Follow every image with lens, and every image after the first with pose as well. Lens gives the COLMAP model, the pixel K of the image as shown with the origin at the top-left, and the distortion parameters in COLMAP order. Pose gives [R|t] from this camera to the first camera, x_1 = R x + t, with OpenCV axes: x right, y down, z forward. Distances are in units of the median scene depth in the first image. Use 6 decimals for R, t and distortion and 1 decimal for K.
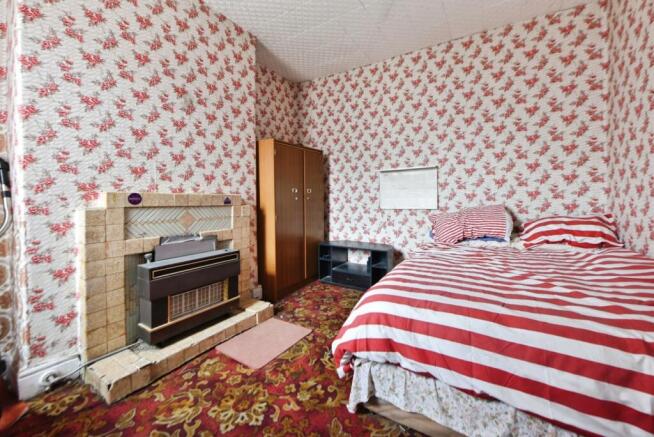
lens RADIAL K [[269.3, 0, 327.5], [0, 269.3, 211.5], [0, 0, 1]] dist [-0.001352, -0.000364]
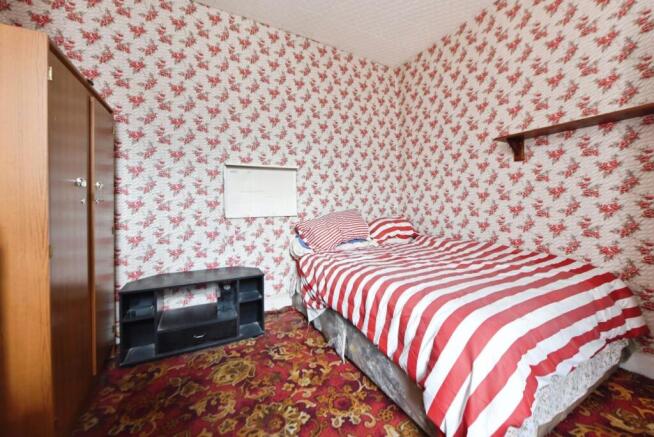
lens RADIAL K [[269.3, 0, 327.5], [0, 269.3, 211.5], [0, 0, 1]] dist [-0.001352, -0.000364]
pose [[0.469152, -0.012695, 0.883026, -0.320904], [0.046868, 0.998845, -0.010541, -0.007636], [-0.881873, 0.046331, 0.469205, 0.459838]]
